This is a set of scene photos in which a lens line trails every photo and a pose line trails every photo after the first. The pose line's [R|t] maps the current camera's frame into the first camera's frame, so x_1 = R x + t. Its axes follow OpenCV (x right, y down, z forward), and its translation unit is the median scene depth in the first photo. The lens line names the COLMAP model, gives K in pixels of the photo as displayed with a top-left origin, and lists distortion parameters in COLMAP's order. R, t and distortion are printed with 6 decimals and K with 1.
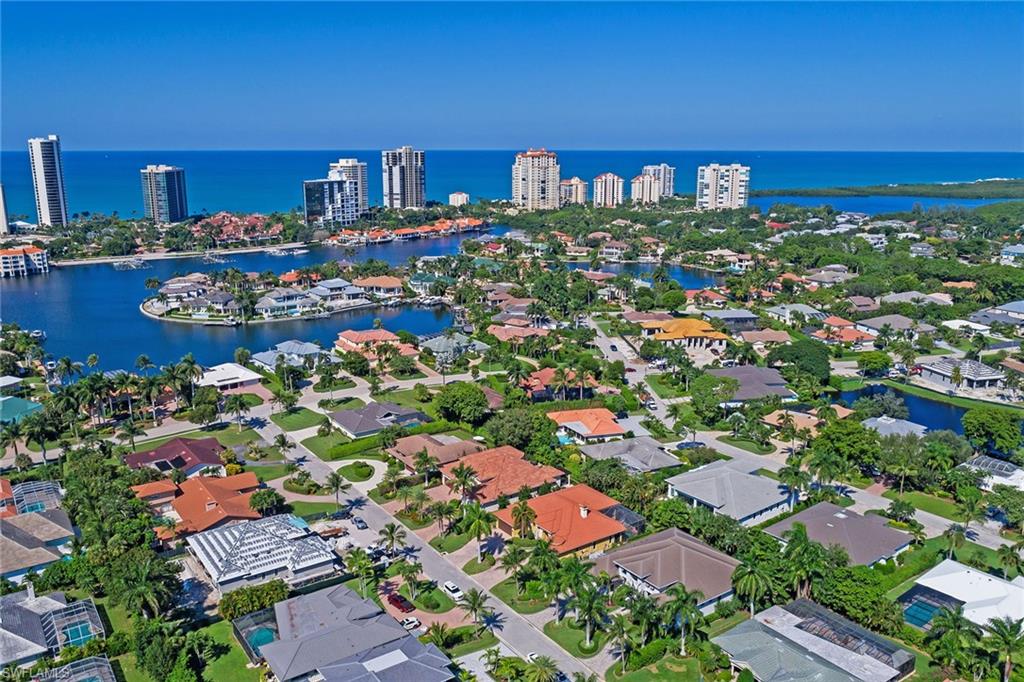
lens RADIAL K [[818.7, 0, 510.3], [0, 818.7, 345.5], [0, 0, 1]] dist [-0.009681, -0.008029]
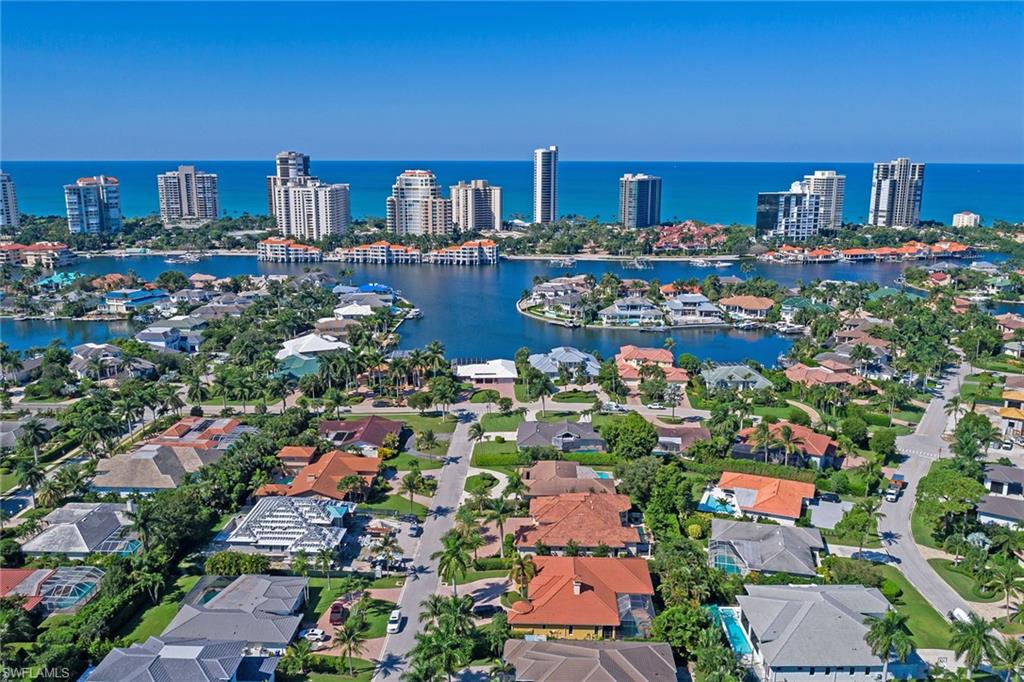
lens RADIAL K [[818.7, 0, 514.1], [0, 818.7, 342.4], [0, 0, 1]] dist [-0.009681, -0.008029]
pose [[0.794739, 0.135762, -0.591573, 0.196091], [-0.146156, 0.988789, 0.030569, -0.023629], [0.589091, 0.062167, 0.805672, 0.107636]]
